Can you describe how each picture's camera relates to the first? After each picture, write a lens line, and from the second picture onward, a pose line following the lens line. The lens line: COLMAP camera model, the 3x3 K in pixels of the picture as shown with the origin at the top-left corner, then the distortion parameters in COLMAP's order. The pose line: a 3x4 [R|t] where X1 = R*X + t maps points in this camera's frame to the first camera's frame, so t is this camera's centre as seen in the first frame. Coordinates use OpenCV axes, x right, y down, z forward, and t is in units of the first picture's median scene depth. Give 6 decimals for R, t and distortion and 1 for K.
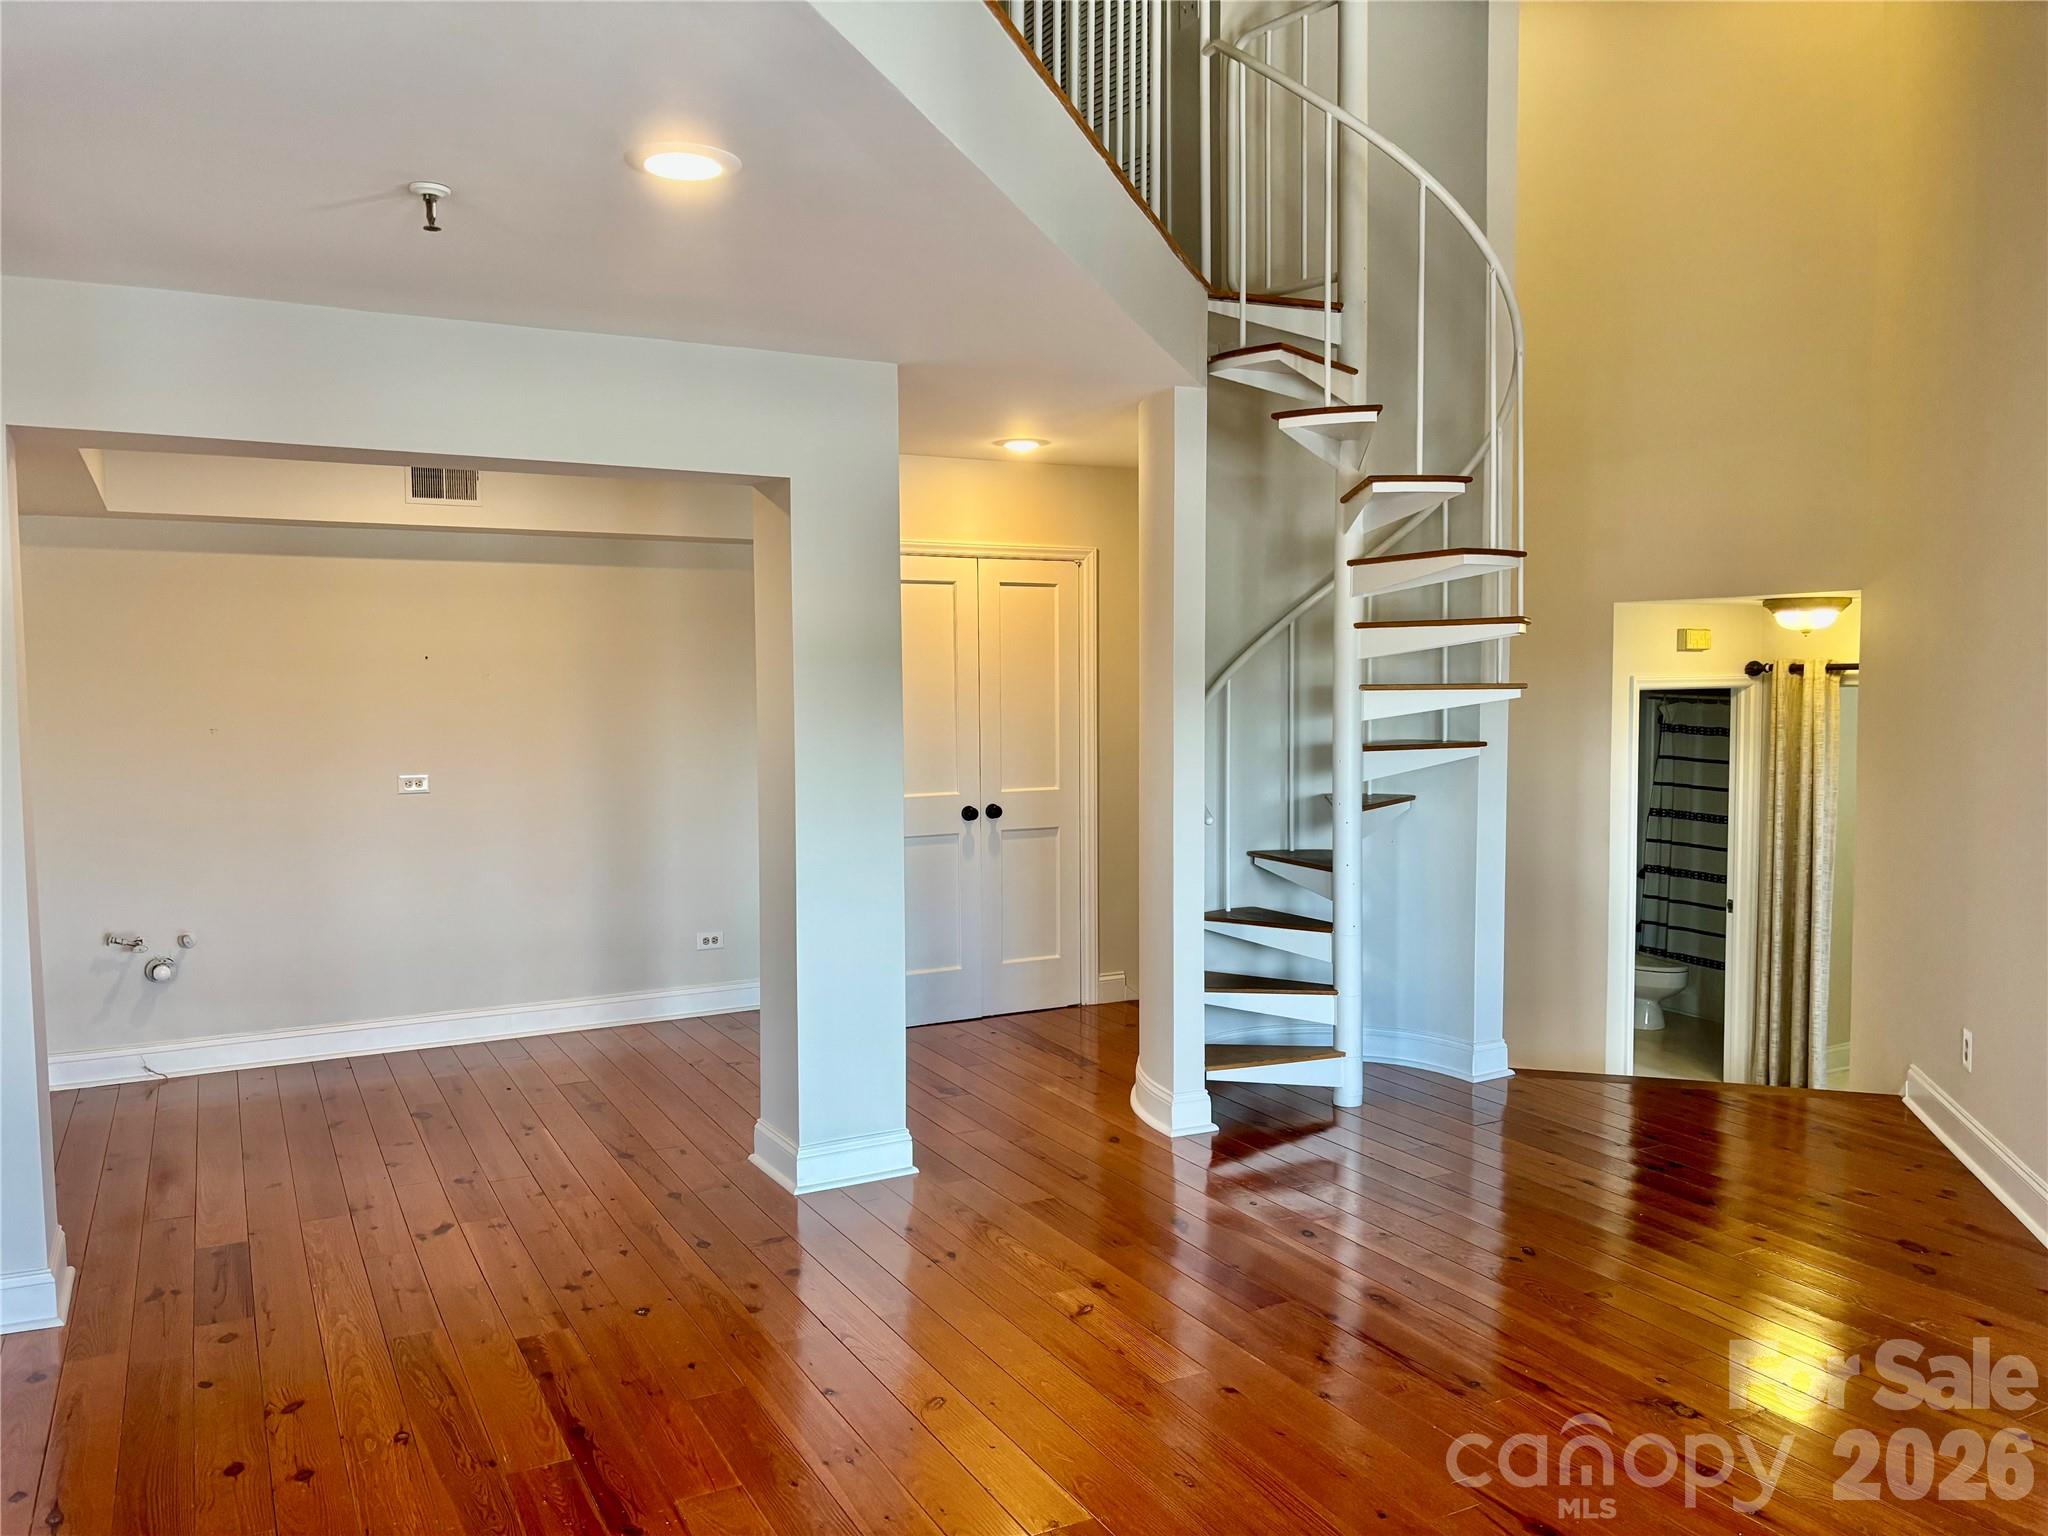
lens RADIAL K [[1534.7, 0, 1024.0], [0, 1534.7, 768.0], [0, 0, 1]] dist [0.009475, -0.011050]
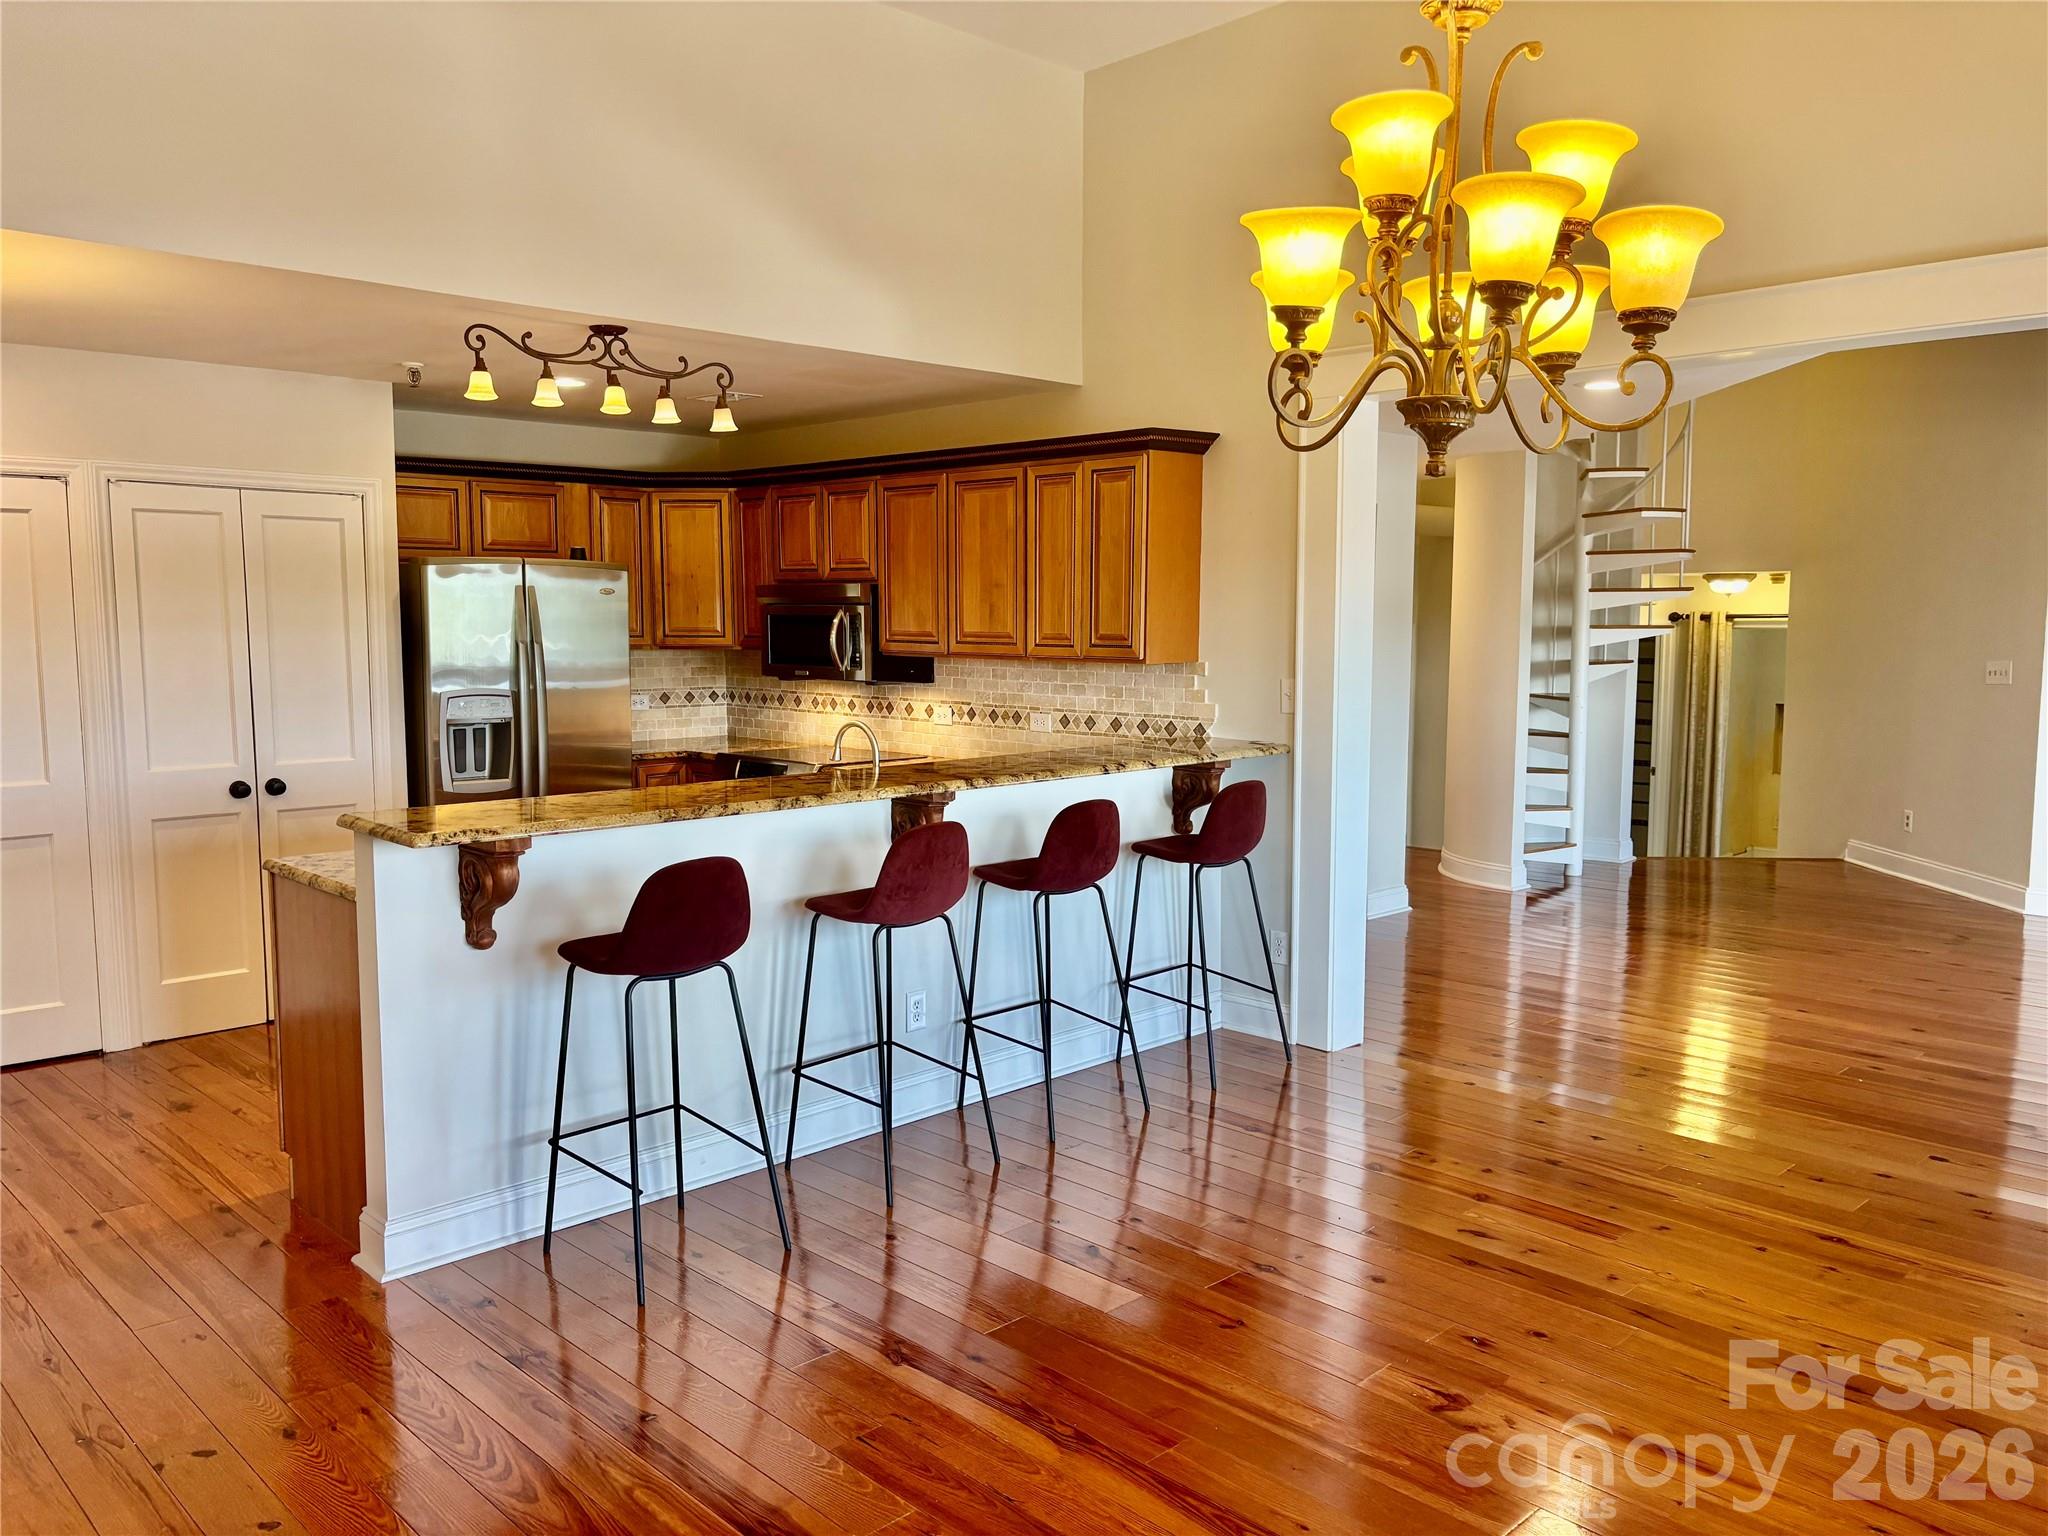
lens RADIAL K [[1459.1, 0, 1105.0], [0, 1459.1, 756.5], [0, 0, 1]] dist [0.003338, -0.017286]
pose [[0.962982, -0.020229, 0.268806, -0.716251], [0.011641, 0.999371, 0.033505, 0.029660], [-0.269315, -0.029136, 0.962611, -0.401318]]
